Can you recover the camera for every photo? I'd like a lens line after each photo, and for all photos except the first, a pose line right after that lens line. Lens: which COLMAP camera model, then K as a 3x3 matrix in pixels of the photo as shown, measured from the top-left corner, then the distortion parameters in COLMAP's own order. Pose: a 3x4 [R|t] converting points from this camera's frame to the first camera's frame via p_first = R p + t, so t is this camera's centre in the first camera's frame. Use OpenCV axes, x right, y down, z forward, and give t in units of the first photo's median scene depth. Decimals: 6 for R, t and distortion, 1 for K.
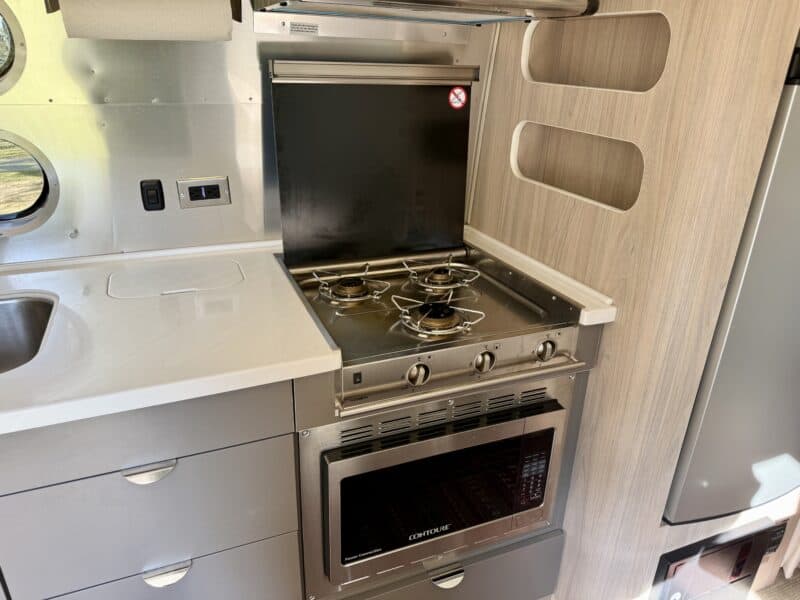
lens RADIAL K [[569.8, 0, 400.0], [0, 569.8, 300.0], [0, 0, 1]] dist [0.005754, -0.001311]
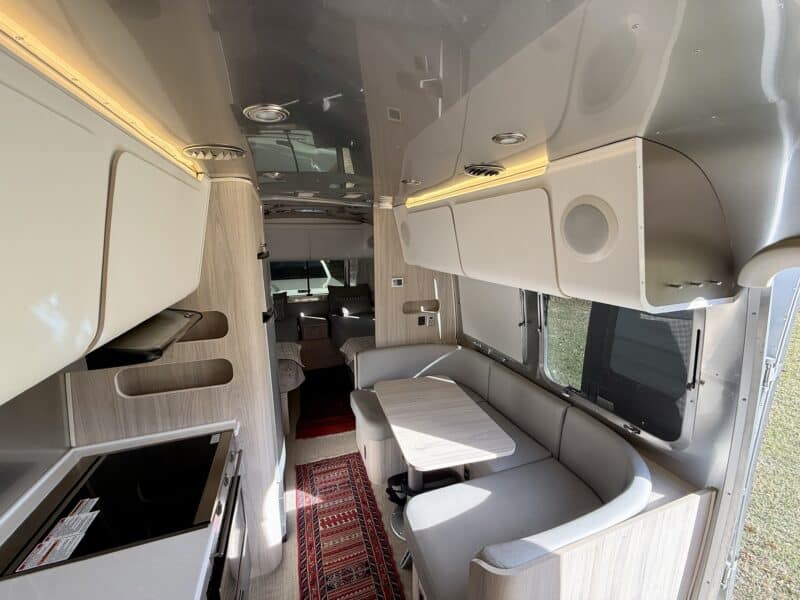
lens RADIAL K [[317.5, 0, 400.0], [0, 317.5, 300.0], [0, 0, 1]] dist [0.000695, -0.000018]
pose [[0.046054, -0.220838, 0.974223, -0.712961], [0.399698, 0.897860, 0.184633, -0.388385], [-0.915489, 0.380892, 0.129618, 0.037690]]
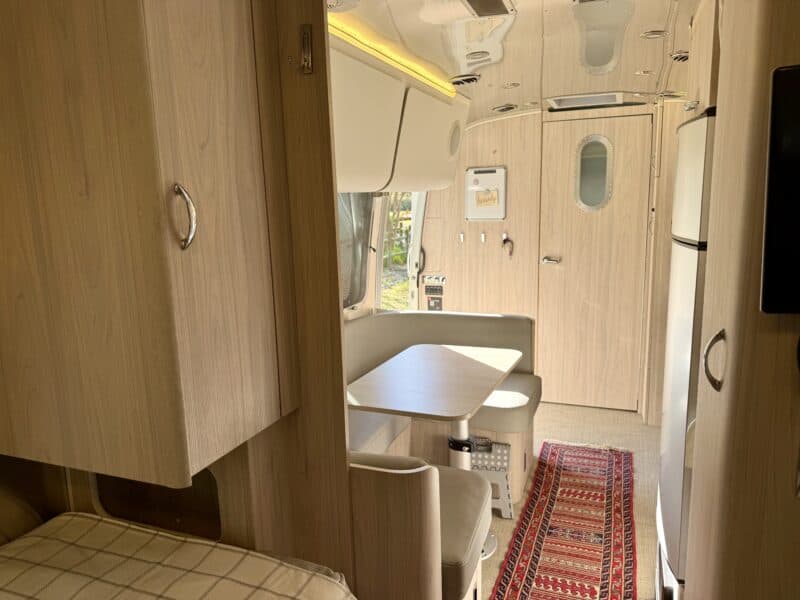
lens RADIAL K [[574.3, 0, 387.0], [0, 574.3, 303.8], [0, 0, 1]] dist [0.034376, -0.102151]
pose [[-0.697049, 0.122064, -0.706558, 2.209941], [-0.272531, 0.866347, 0.418532, -0.557533], [0.663212, 0.484296, -0.570620, 1.213987]]
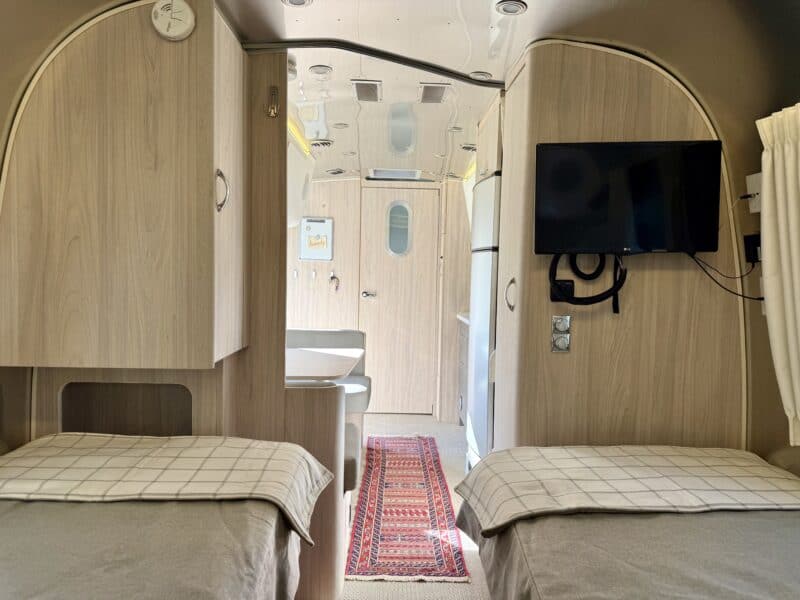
lens RADIAL K [[569.8, 0, 400.0], [0, 569.8, 300.0], [0, 0, 1]] dist [0.005754, -0.001311]
pose [[-0.360871, 0.010246, -0.932560, 2.904394], [-0.400220, 0.901483, 0.164777, -0.382920], [0.842375, 0.432692, -0.321218, 1.353914]]
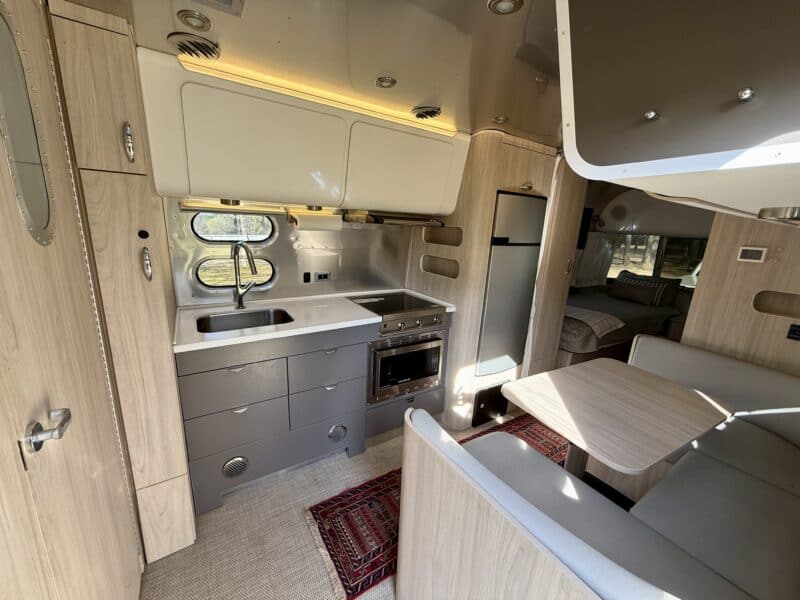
lens RADIAL K [[317.5, 0, 400.0], [0, 317.5, 300.0], [0, 0, 1]] dist [0.000695, -0.000018]
pose [[0.982435, -0.023737, 0.185088, -0.279596], [0.054064, 0.985542, -0.160576, 0.245508], [-0.178601, 0.167762, 0.969514, -0.745412]]
